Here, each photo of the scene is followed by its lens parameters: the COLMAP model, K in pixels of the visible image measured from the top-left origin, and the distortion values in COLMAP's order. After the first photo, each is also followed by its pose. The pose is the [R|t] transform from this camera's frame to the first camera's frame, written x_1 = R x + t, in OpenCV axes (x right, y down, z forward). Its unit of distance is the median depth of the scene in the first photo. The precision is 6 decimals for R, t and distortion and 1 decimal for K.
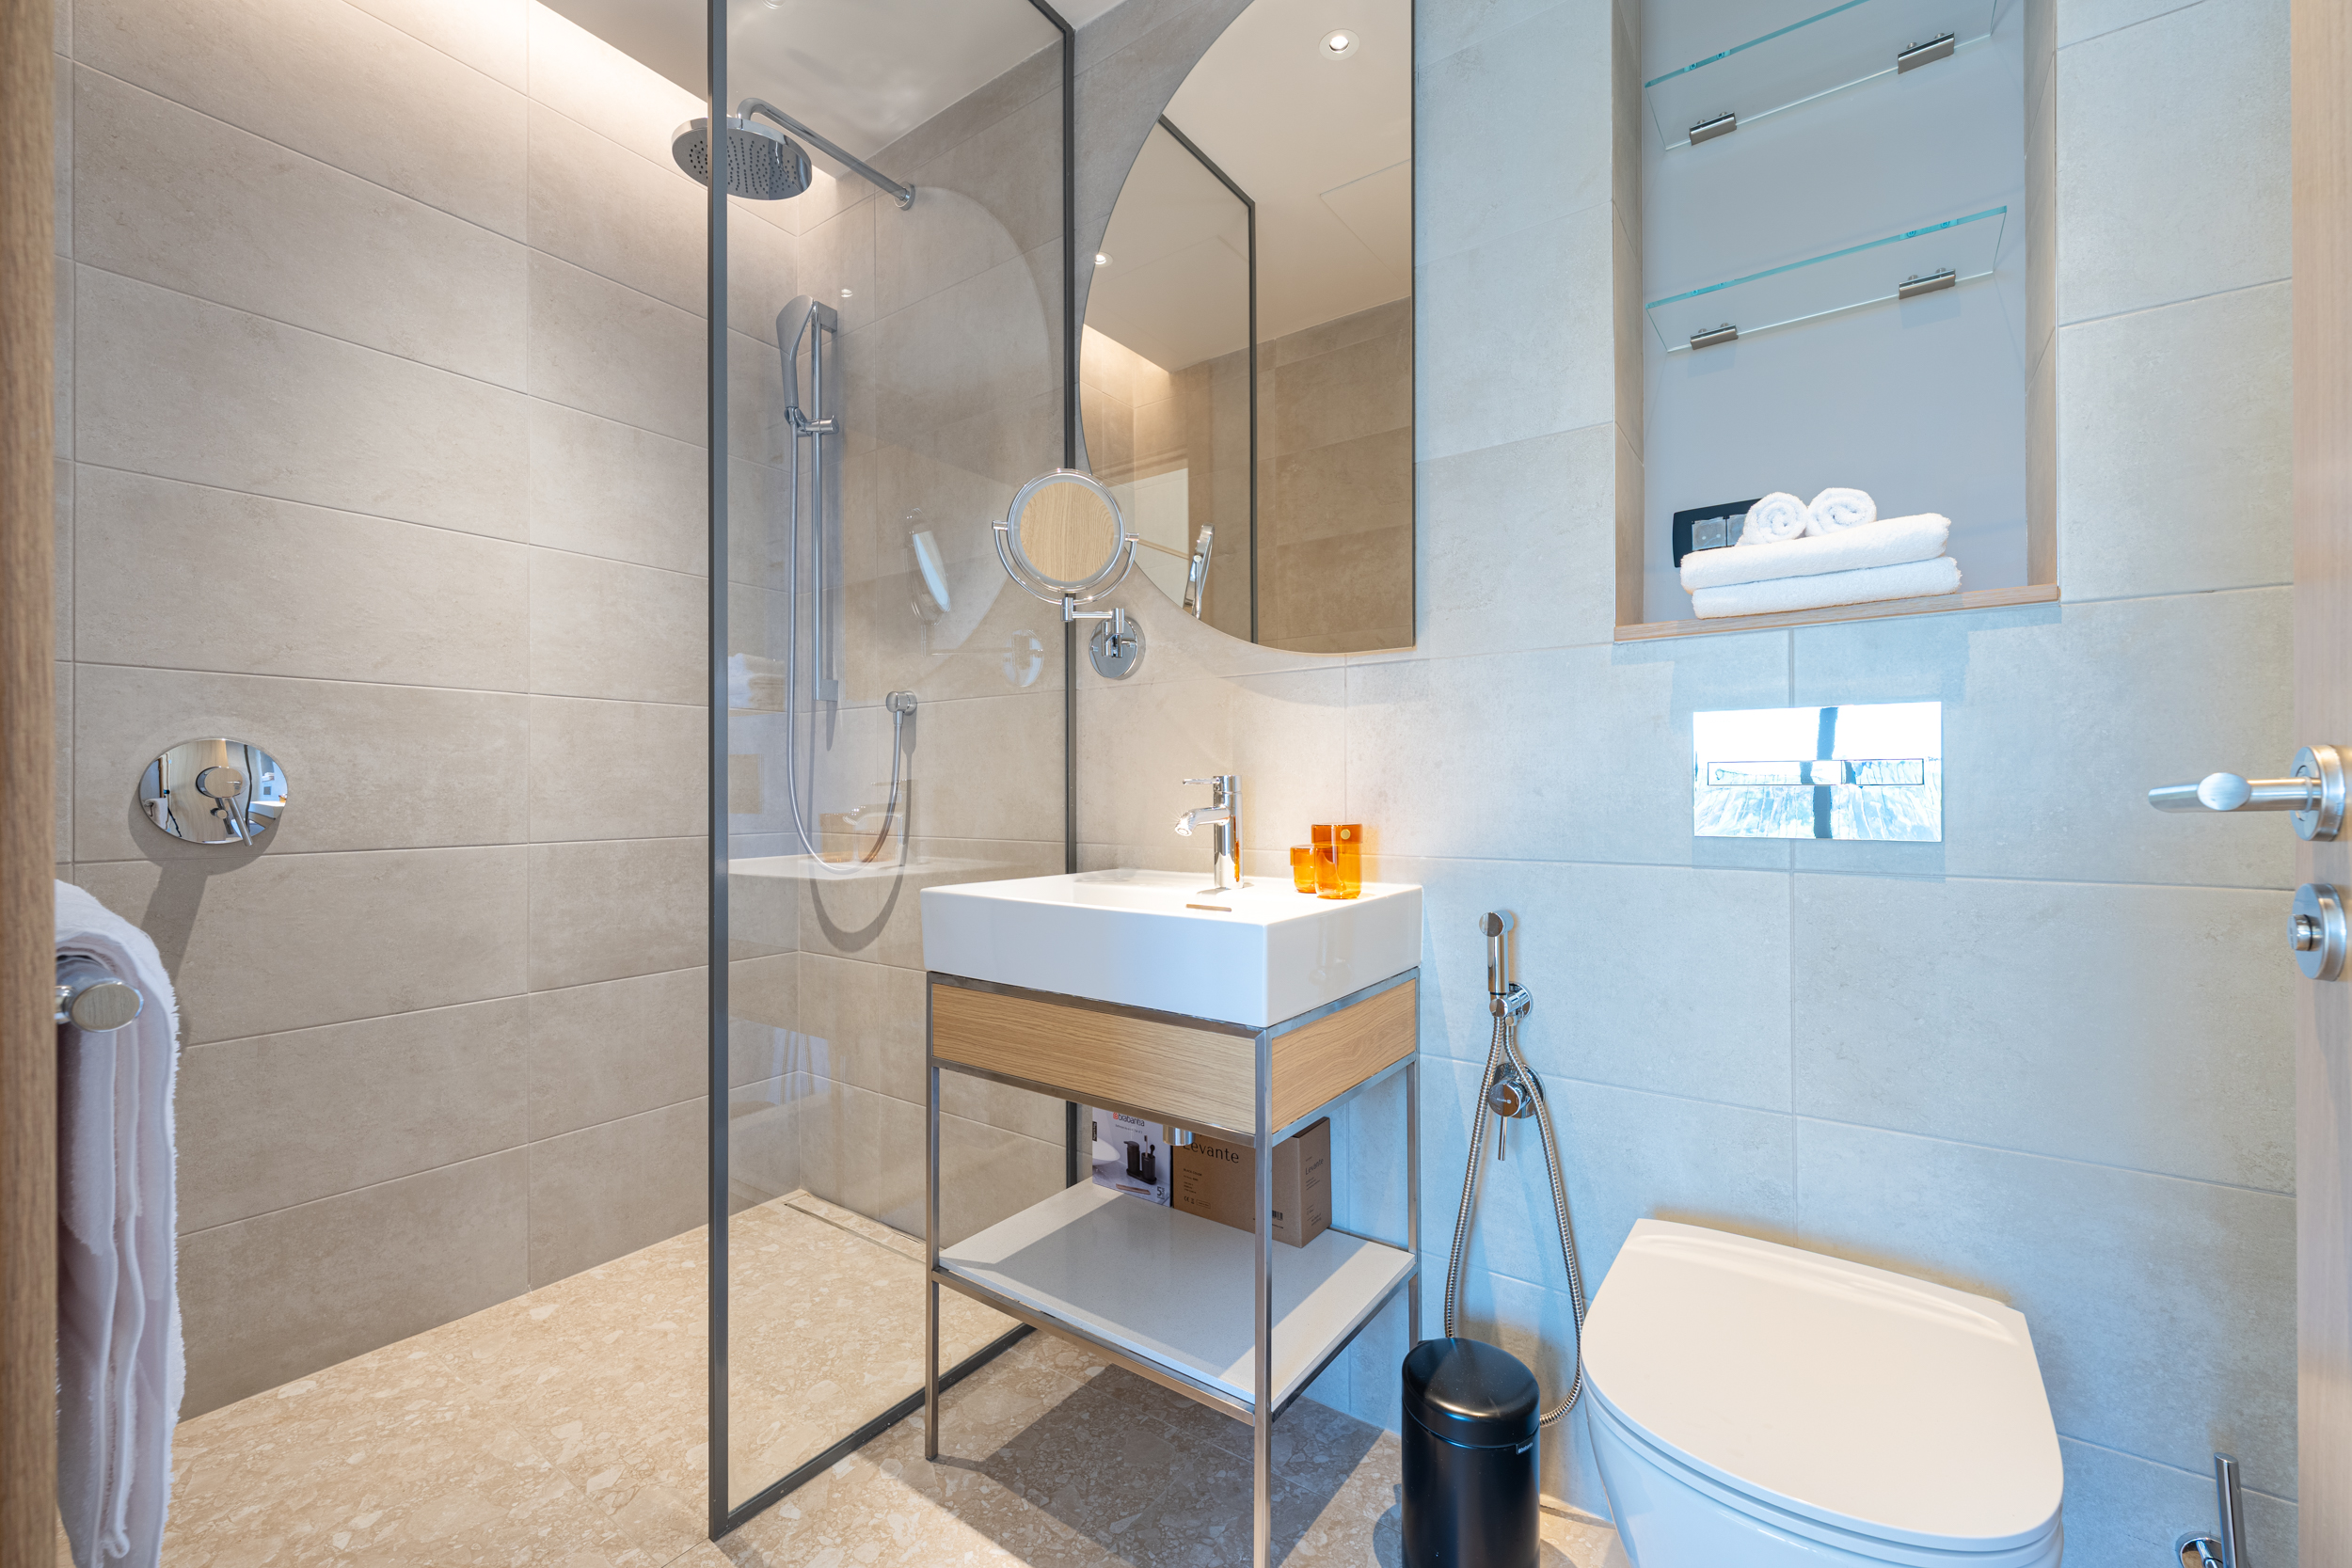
lens RADIAL K [[944.6, 0, 1182.4], [0, 944.6, 784.7], [0, 0, 1]] dist [0.004122, 0.000128]
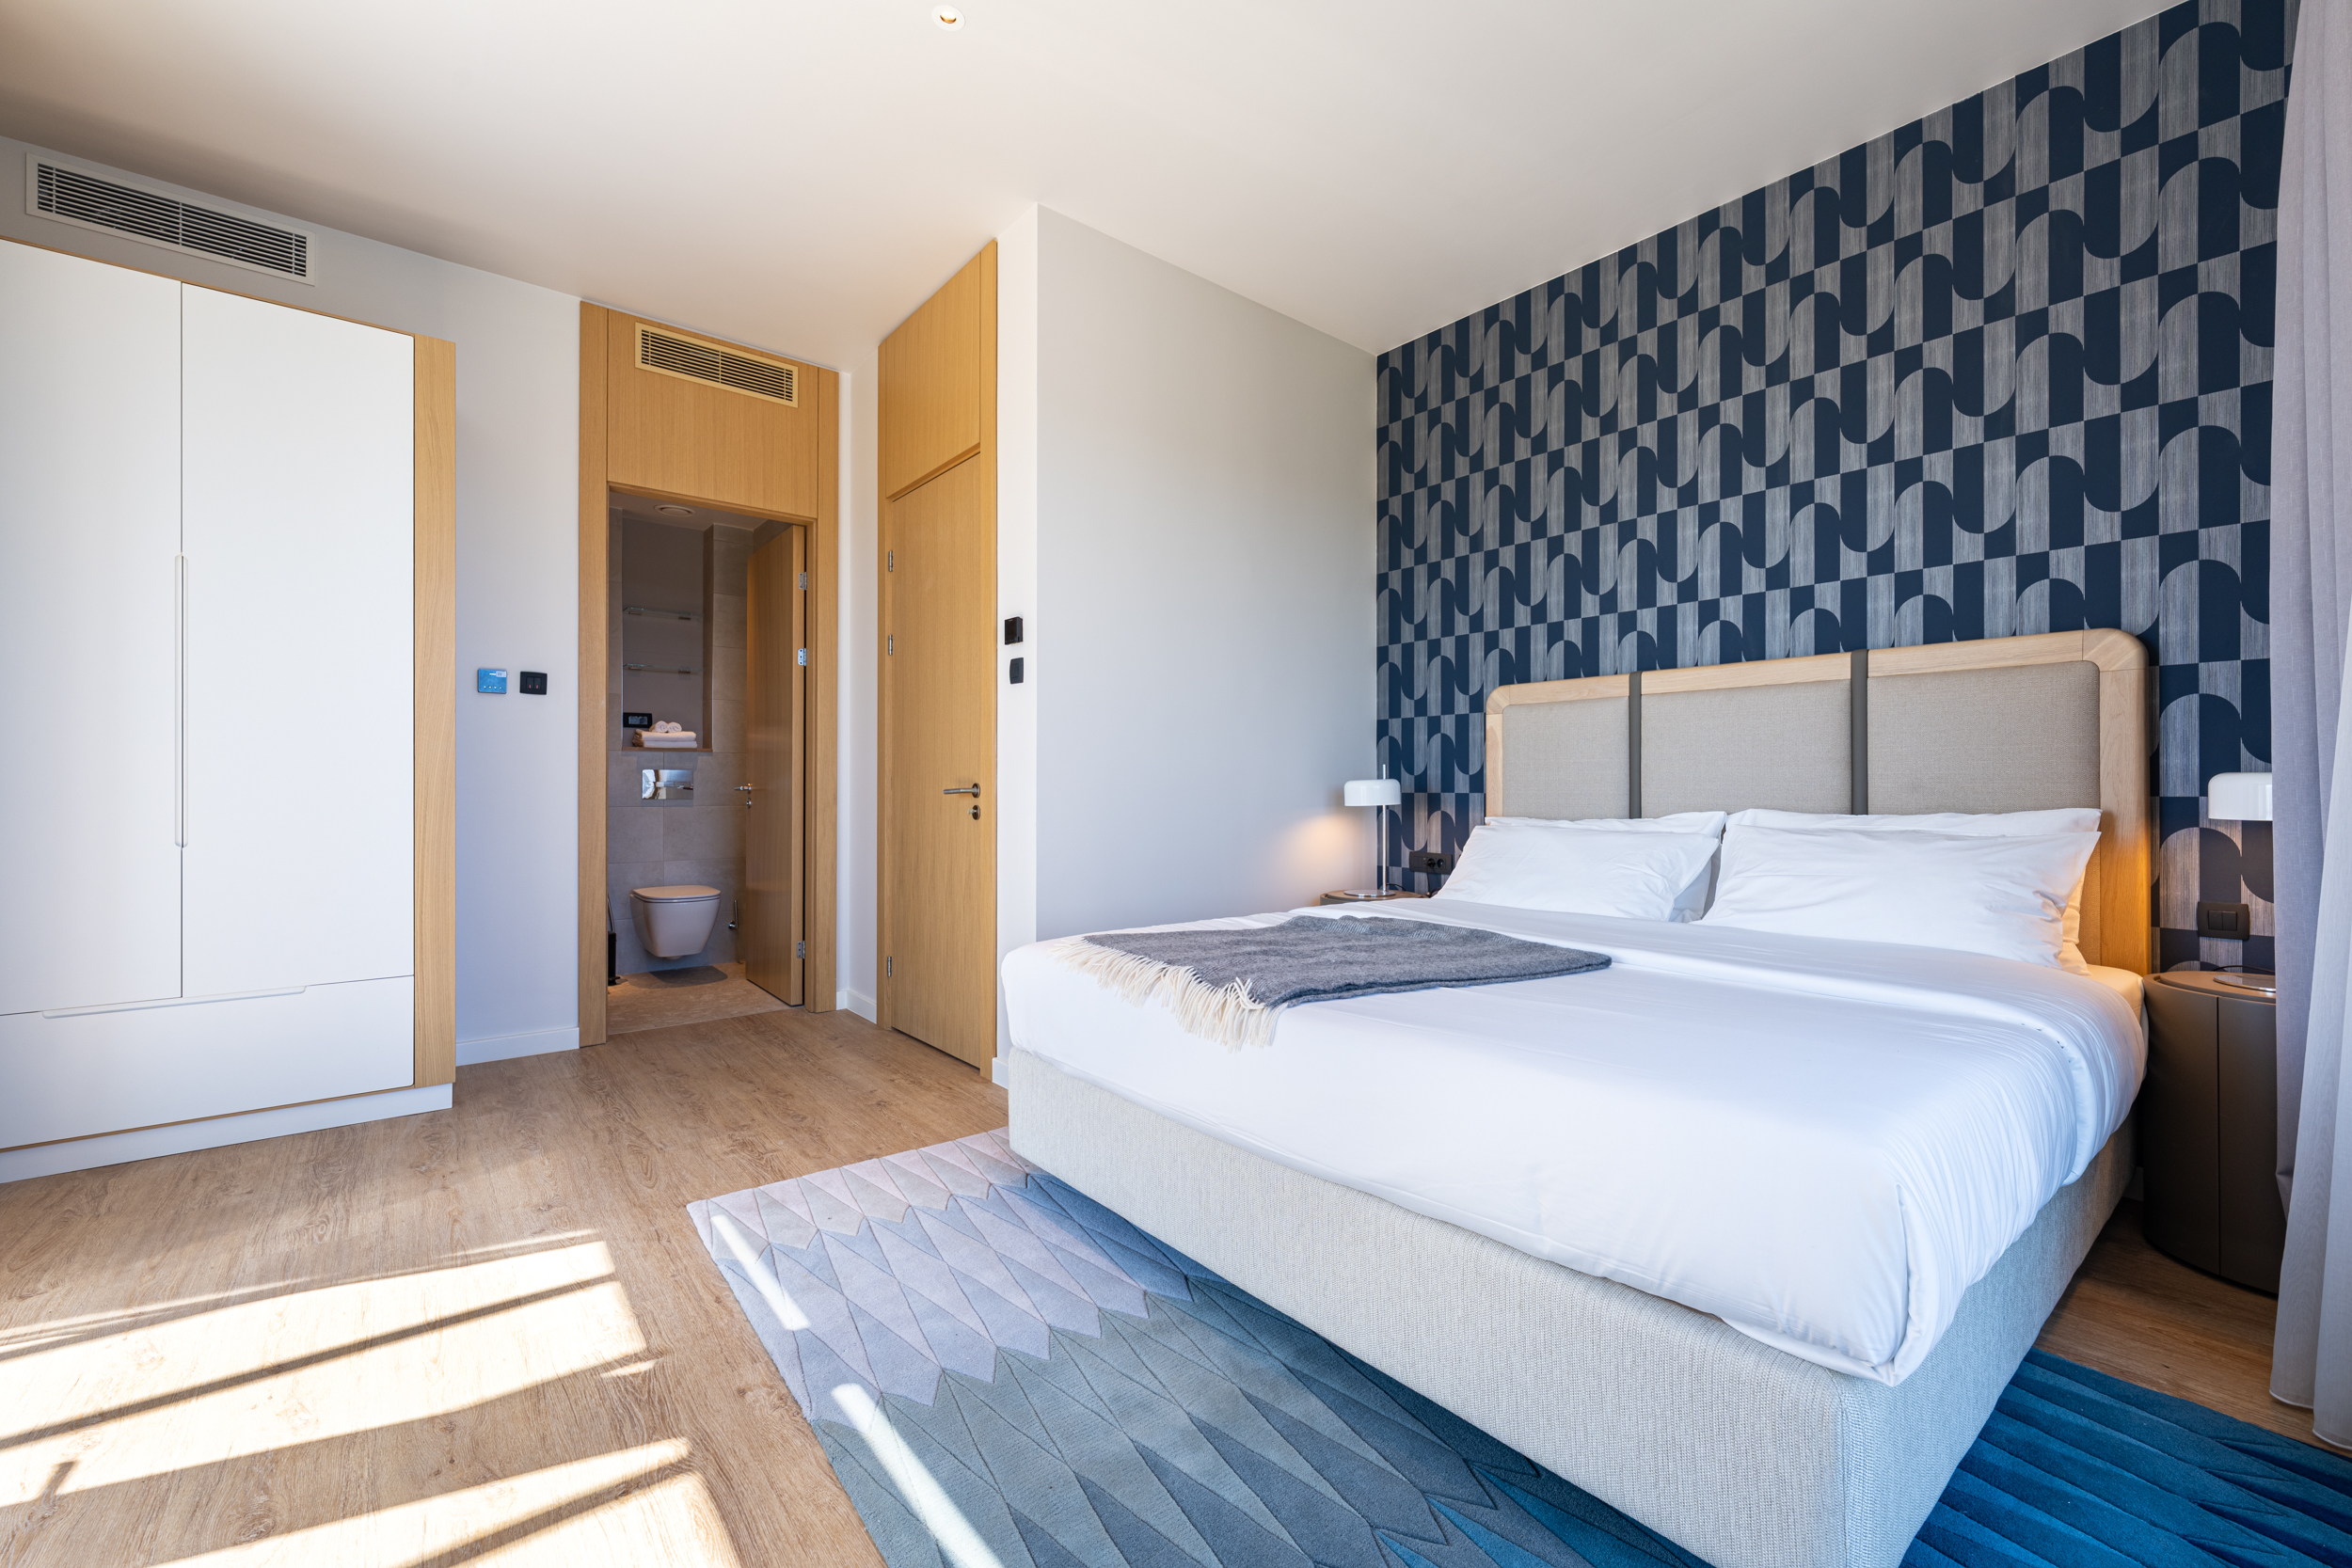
lens RADIAL K [[944.6, 0, 1174.8], [0, 944.6, 782.3], [0, 0, 1]] dist [0.004122, 0.000128]
pose [[0.268923, 0.003664, 0.963155, -3.060811], [-0.005640, 0.999982, -0.002230, -0.026381], [-0.963145, -0.004832, 0.268939, -2.562317]]
